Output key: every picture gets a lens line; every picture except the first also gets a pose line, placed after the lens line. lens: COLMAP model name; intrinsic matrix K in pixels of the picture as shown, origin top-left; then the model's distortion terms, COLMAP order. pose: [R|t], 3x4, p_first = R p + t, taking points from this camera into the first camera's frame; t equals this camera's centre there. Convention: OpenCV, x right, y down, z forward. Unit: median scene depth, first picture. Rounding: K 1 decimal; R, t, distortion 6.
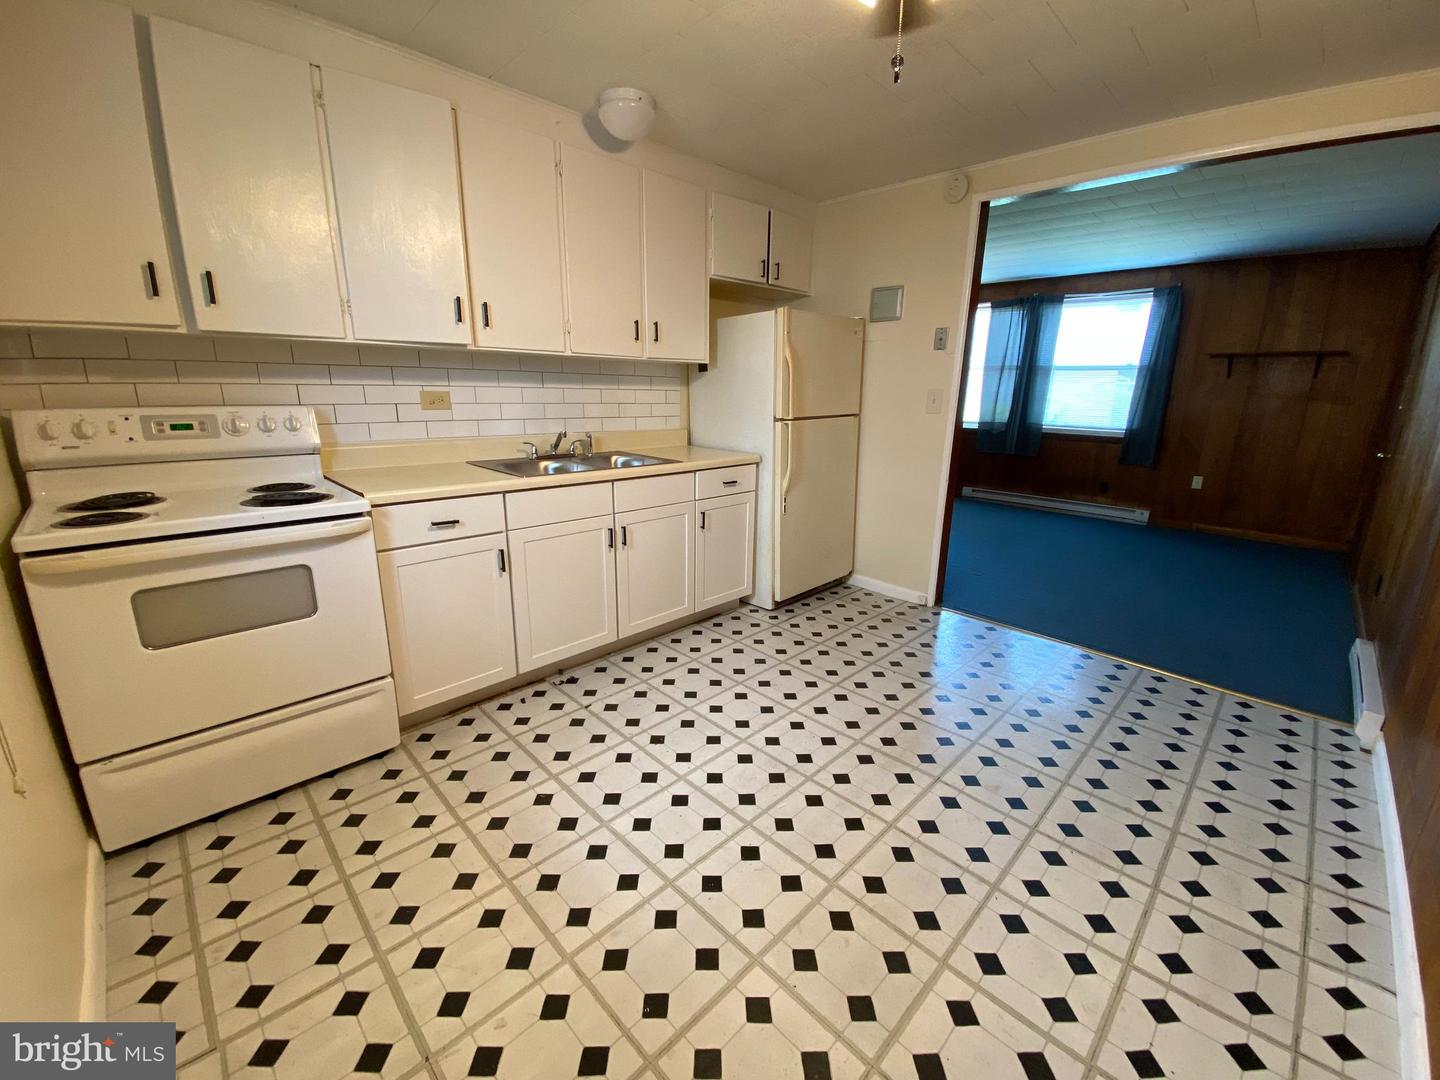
lens RADIAL K [[583.7, 0, 720.0], [0, 583.7, 540.0], [0, 0, 1]] dist [0.046015, -0.033017]
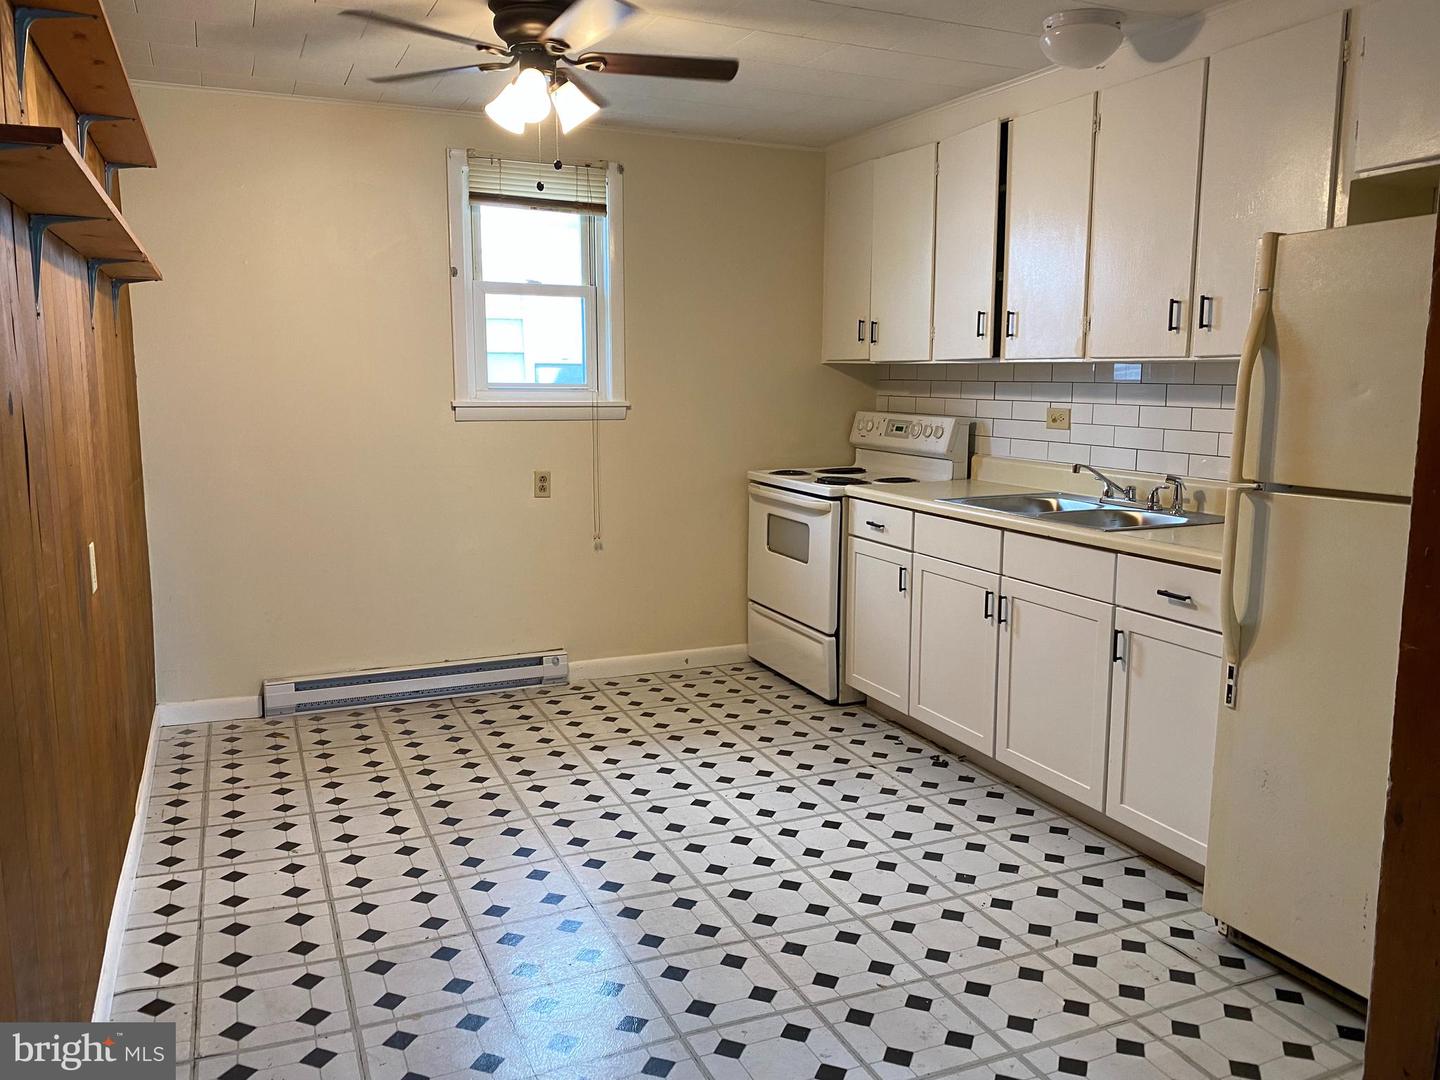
lens RADIAL K [[1113.8, 0, 720.0], [0, 1113.8, 540.0], [0, 0, 1]] dist [0.008318, -0.001038]
pose [[-0.369267, 0.117627, -0.921849, 1.256856], [-0.249322, 0.943053, 0.220204, -0.314315], [0.895254, 0.311152, -0.318911, 1.167657]]
